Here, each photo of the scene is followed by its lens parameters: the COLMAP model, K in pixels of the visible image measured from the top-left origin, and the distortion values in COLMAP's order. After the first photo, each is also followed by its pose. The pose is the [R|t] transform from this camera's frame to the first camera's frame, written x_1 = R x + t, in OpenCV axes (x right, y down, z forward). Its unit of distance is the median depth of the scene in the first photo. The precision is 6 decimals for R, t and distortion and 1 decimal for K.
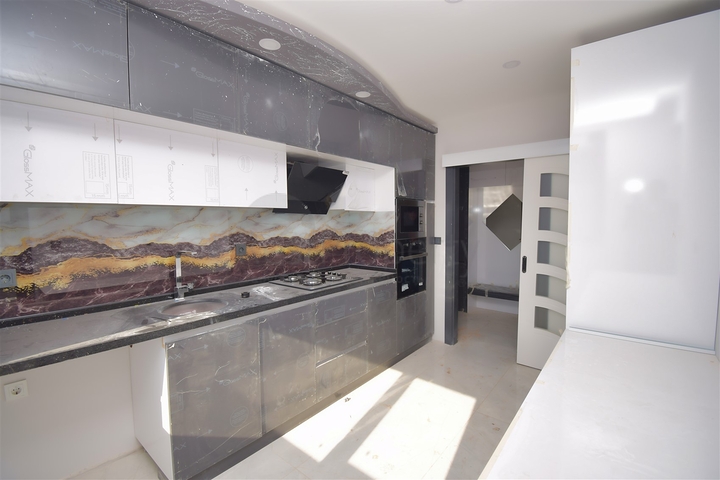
lens RADIAL K [[326.1, 0, 353.9], [0, 326.1, 240.5], [0, 0, 1]] dist [-0.005482, -0.000504]
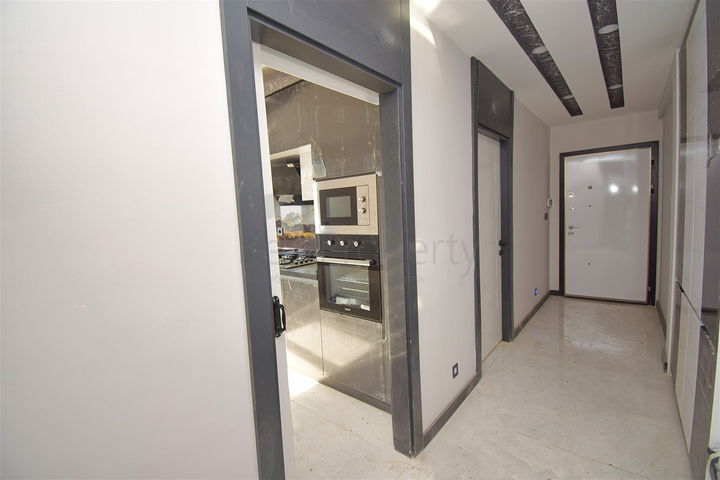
lens RADIAL K [[326.1, 0, 355.3], [0, 326.1, 239.7], [0, 0, 1]] dist [-0.005482, -0.000504]
pose [[0.024759, 0.103115, -0.994361, 0.996973], [-0.002672, 0.994669, 0.103080, -0.076494], [0.999690, 0.000105, 0.024902, 1.146471]]
